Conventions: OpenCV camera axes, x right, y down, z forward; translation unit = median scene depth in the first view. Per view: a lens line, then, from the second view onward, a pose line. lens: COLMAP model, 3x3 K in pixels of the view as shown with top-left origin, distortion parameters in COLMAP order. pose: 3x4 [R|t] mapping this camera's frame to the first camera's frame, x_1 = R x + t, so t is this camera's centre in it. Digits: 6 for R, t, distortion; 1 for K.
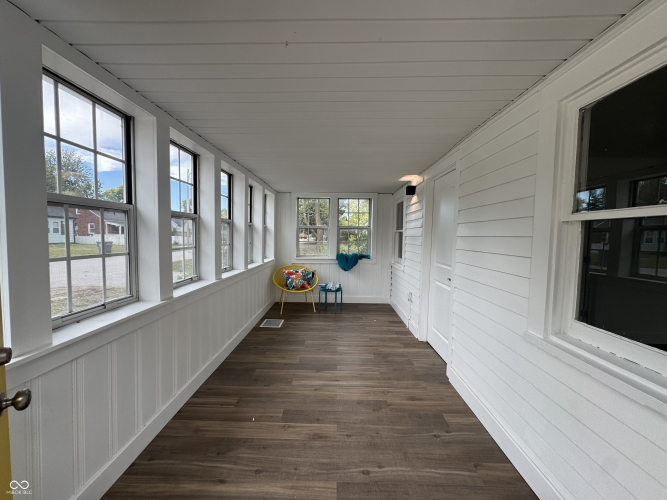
lens RADIAL K [[264.8, 0, 333.5], [0, 264.8, 250.0], [0, 0, 1]] dist [-0.001423, -0.000341]
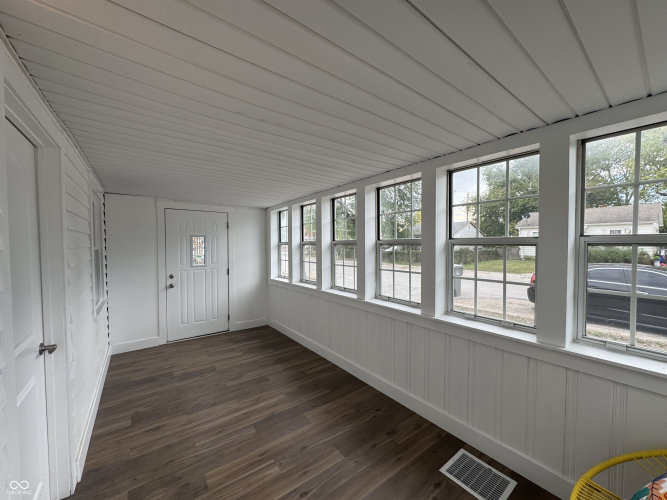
lens RADIAL K [[264.8, 0, 333.5], [0, 264.8, 250.0], [0, 0, 1]] dist [-0.001423, -0.000341]
pose [[-0.794583, 0.002130, -0.607151, 0.351981], [-0.044859, 0.997055, 0.062204, -0.171217], [0.605495, 0.076662, -0.792148, 1.996784]]
